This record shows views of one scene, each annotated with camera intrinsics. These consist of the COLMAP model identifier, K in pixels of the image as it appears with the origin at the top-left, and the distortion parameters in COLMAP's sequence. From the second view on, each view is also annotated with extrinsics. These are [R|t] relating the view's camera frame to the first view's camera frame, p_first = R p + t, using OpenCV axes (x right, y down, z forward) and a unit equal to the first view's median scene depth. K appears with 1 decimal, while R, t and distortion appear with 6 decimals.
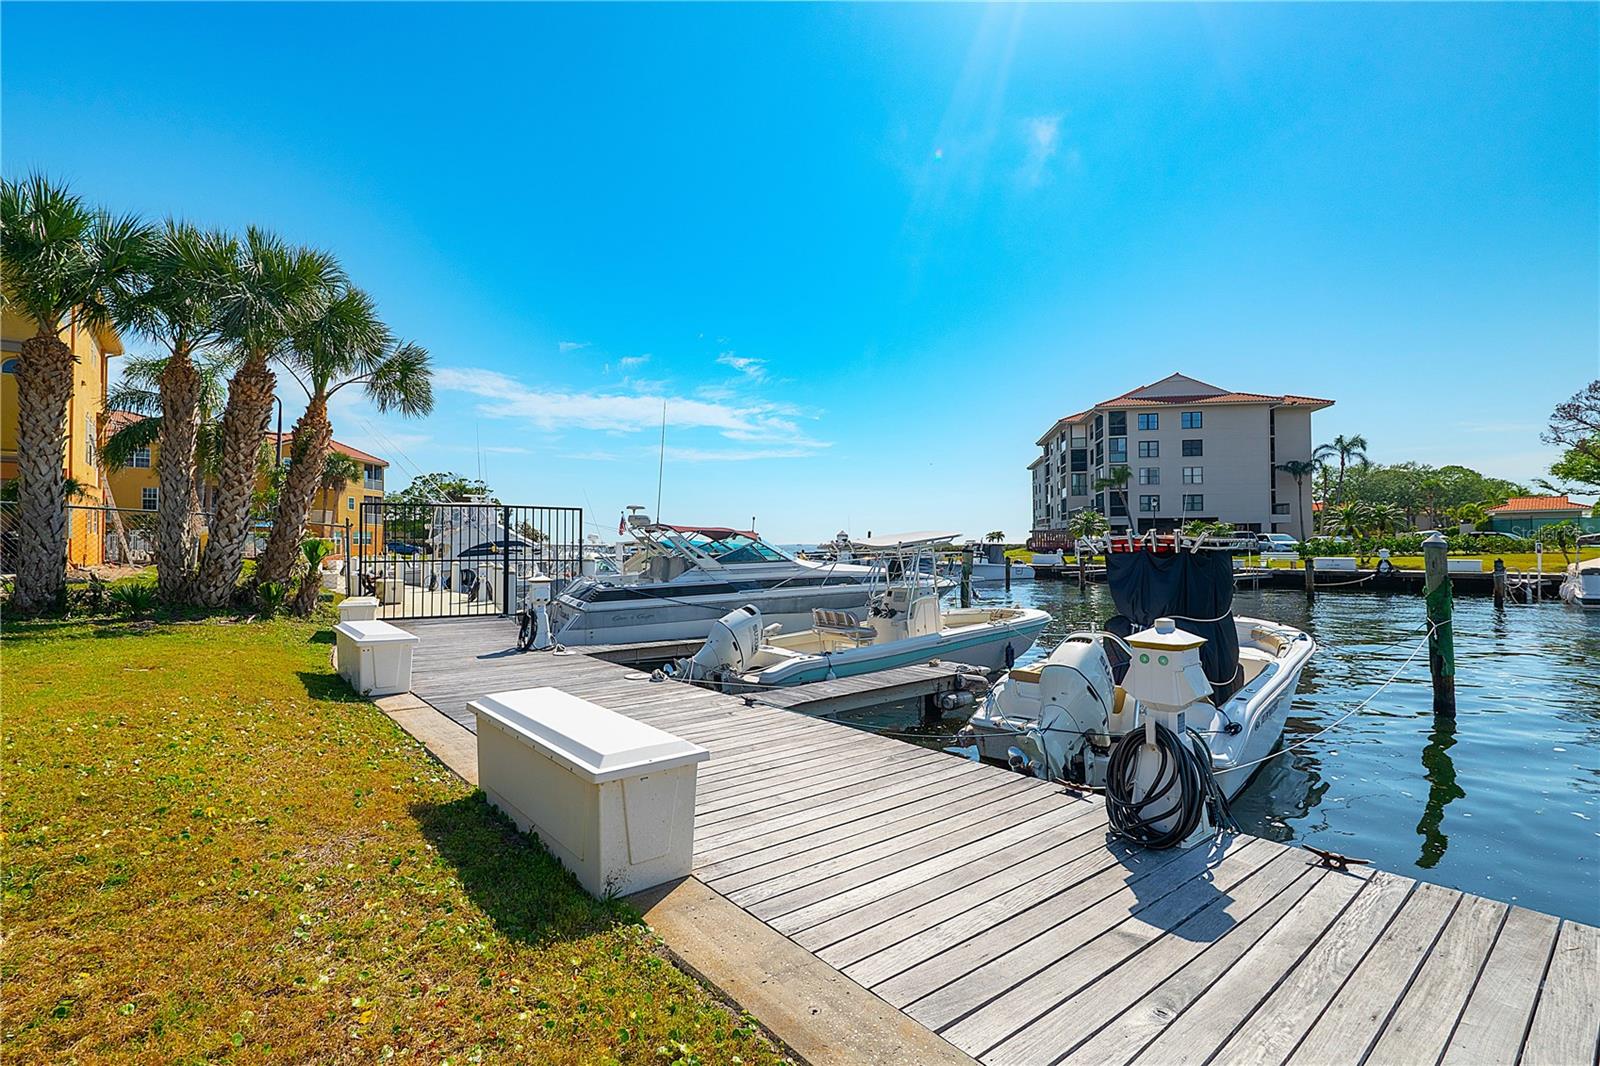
lens RADIAL K [[738.0, 0, 794.9], [0, 738.0, 535.8], [0, 0, 1]] dist [-0.000525, 0.000176]
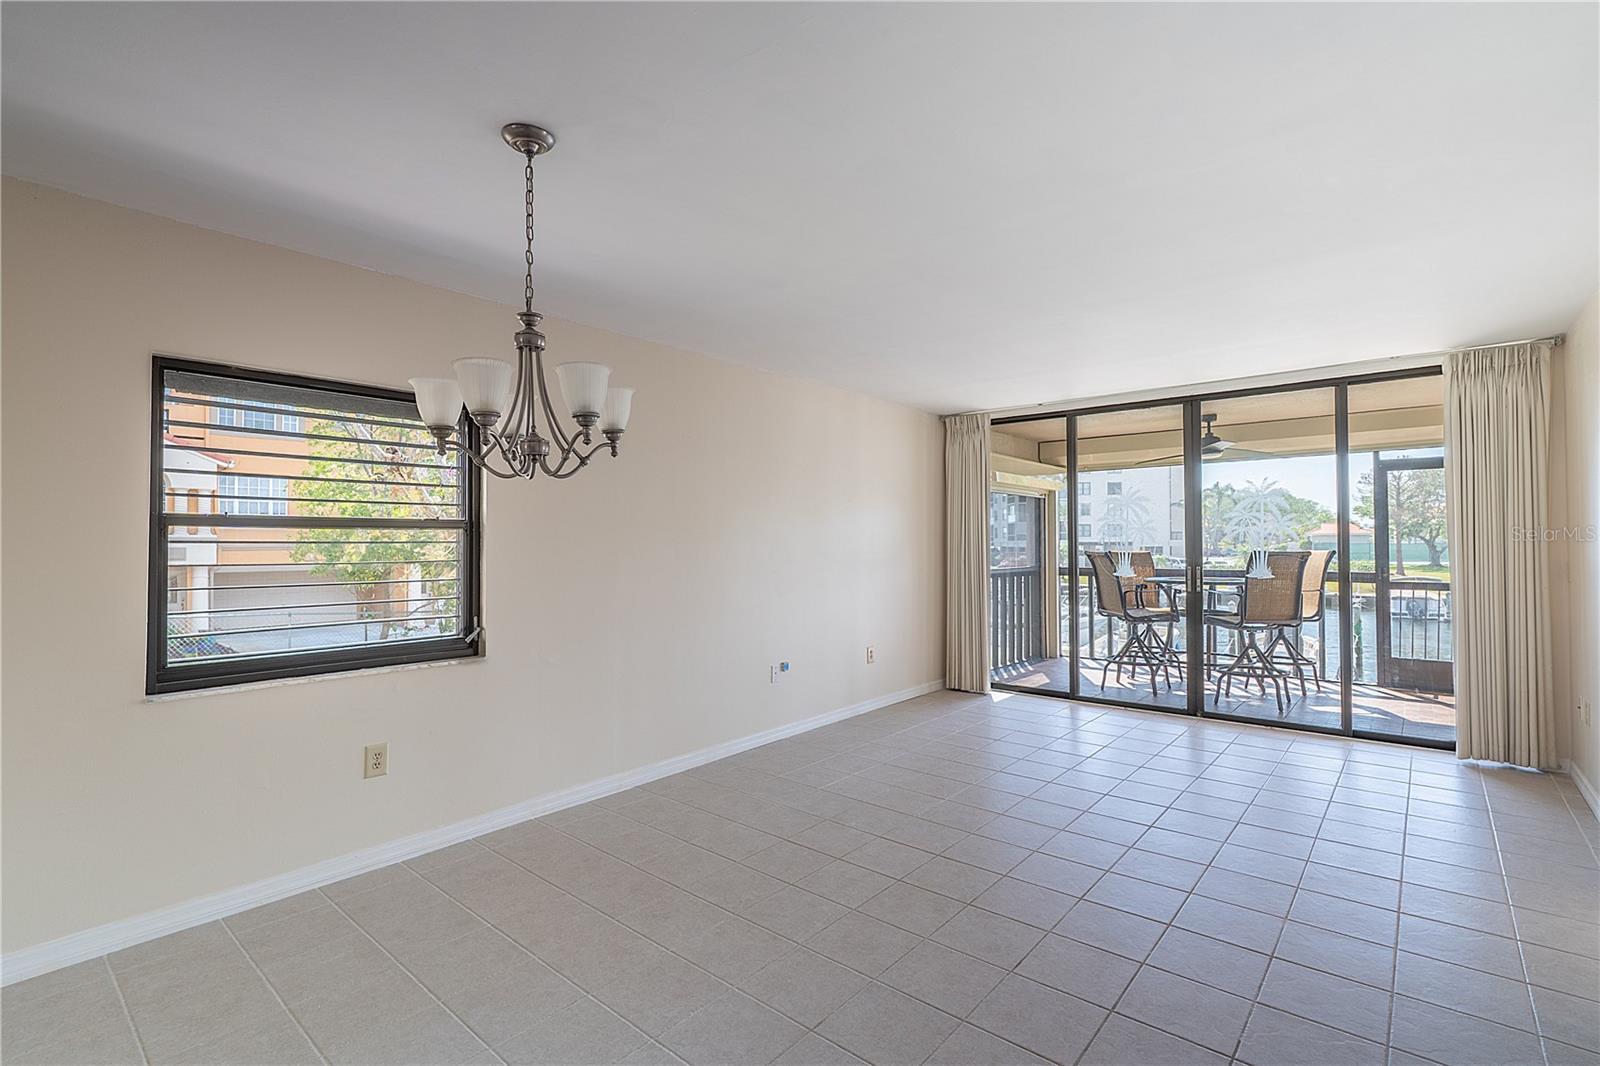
lens RADIAL K [[733.1, 0, 794.1], [0, 733.1, 529.6], [0, 0, 1]] dist [0.000113, 0.000581]
pose [[0.987081, 0.004966, 0.160145, -0.207833], [-0.003862, 0.999967, -0.007205, -0.031570], [-0.160175, 0.006493, 0.987067, -0.171531]]
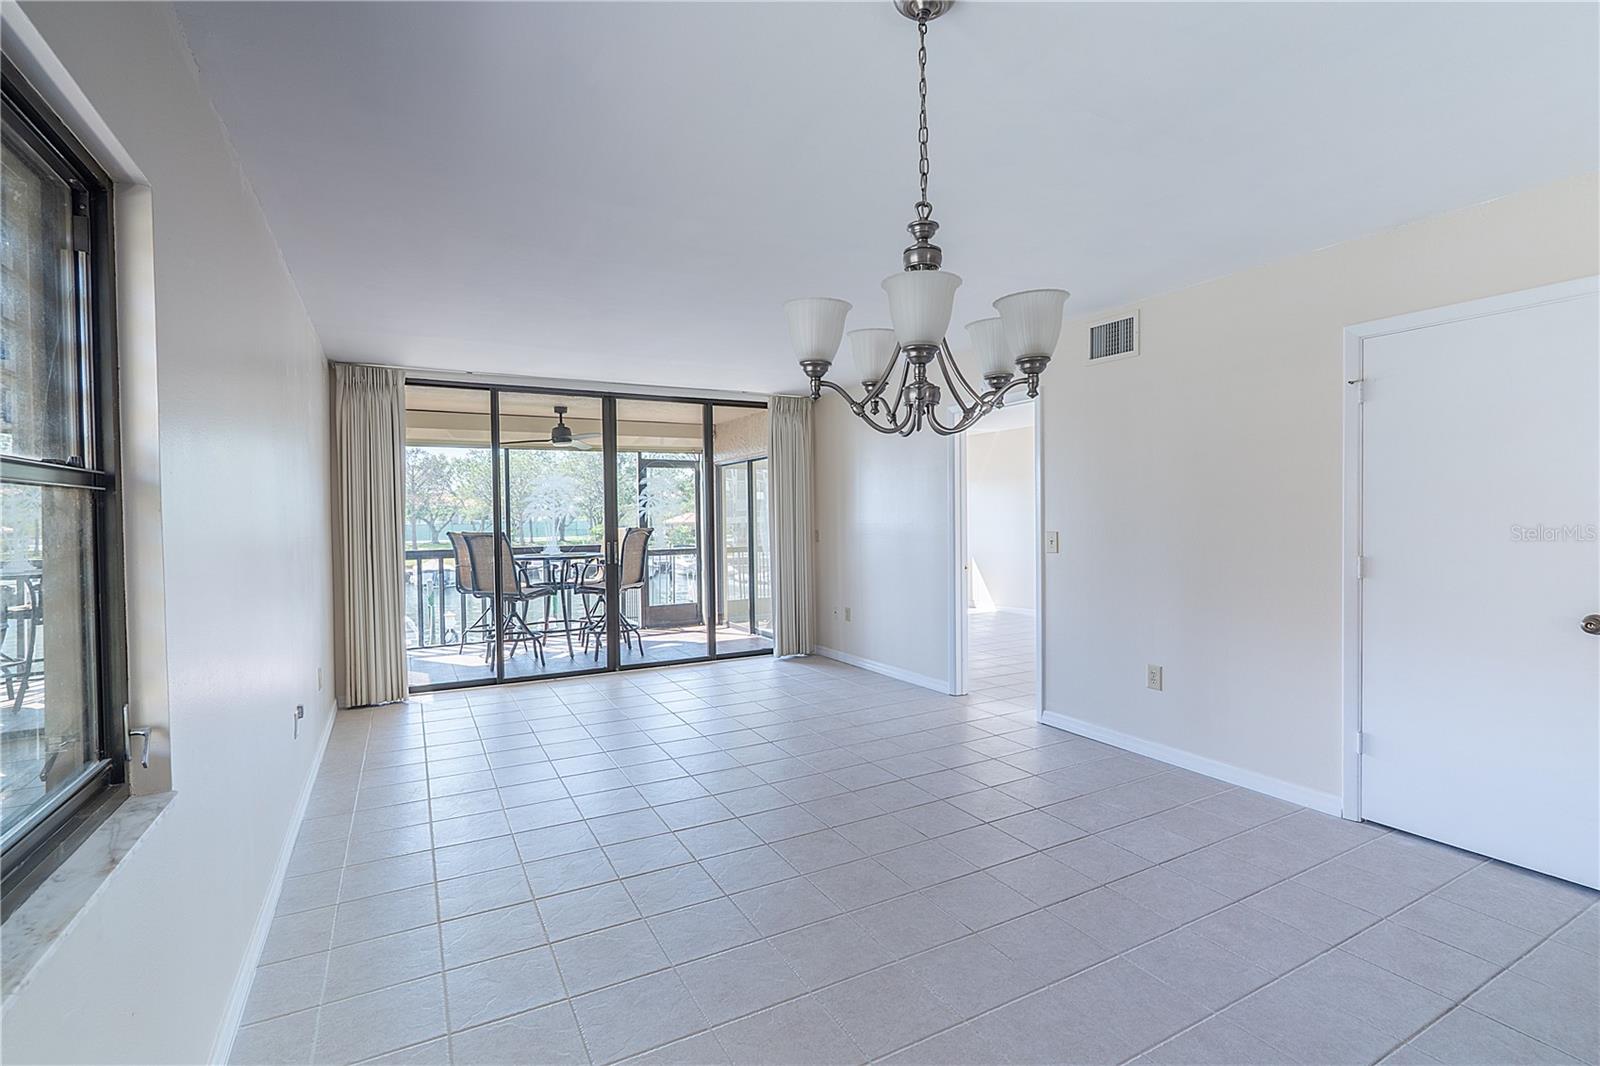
lens RADIAL K [[738.0, 0, 794.9], [0, 738.0, 535.8], [0, 0, 1]] dist [-0.000525, 0.000176]
pose [[0.212505, -0.022444, 0.976902, -0.233665], [0.001137, 0.999741, 0.022721, -0.031194], [-0.977159, -0.003717, 0.212475, -0.145376]]
